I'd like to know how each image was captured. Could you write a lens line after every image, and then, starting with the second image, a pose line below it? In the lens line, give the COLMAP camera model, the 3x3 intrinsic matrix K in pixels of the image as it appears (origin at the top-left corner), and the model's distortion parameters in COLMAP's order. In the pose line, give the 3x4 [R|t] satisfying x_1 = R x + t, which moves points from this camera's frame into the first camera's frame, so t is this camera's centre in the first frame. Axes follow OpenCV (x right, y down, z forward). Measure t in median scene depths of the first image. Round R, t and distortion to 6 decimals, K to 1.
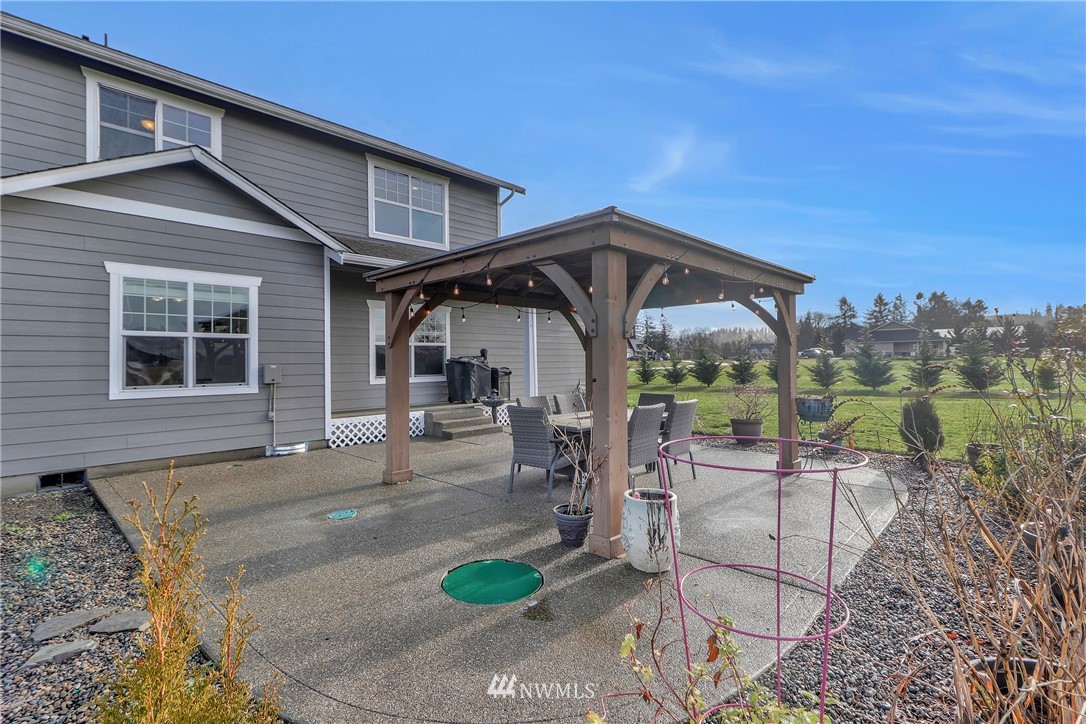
lens RADIAL K [[506.9, 0, 543.3], [0, 506.9, 347.1], [0, 0, 1]] dist [0.000357, 0.000272]
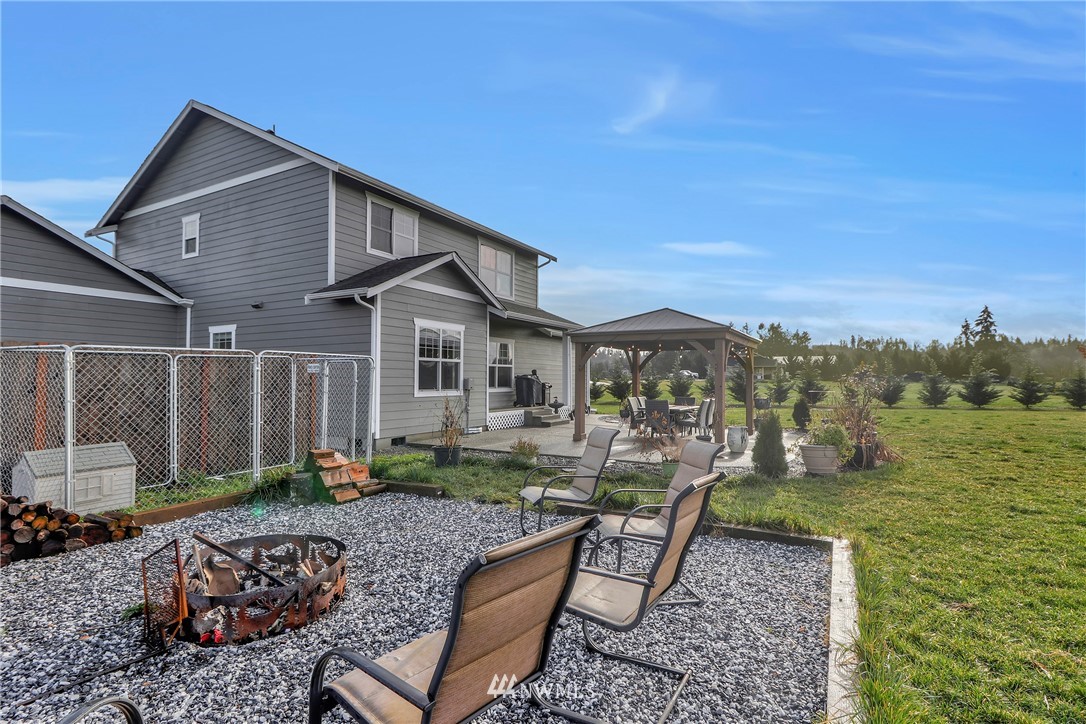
lens RADIAL K [[537.2, 0, 543.0], [0, 537.2, 362.0], [0, 0, 1]] dist [-0.001120, -0.000031]
pose [[0.965836, 0.023876, 0.258052, -0.547644], [-0.022823, 0.999714, -0.007075, -0.008547], [-0.258147, 0.000944, 0.966105, -0.541431]]
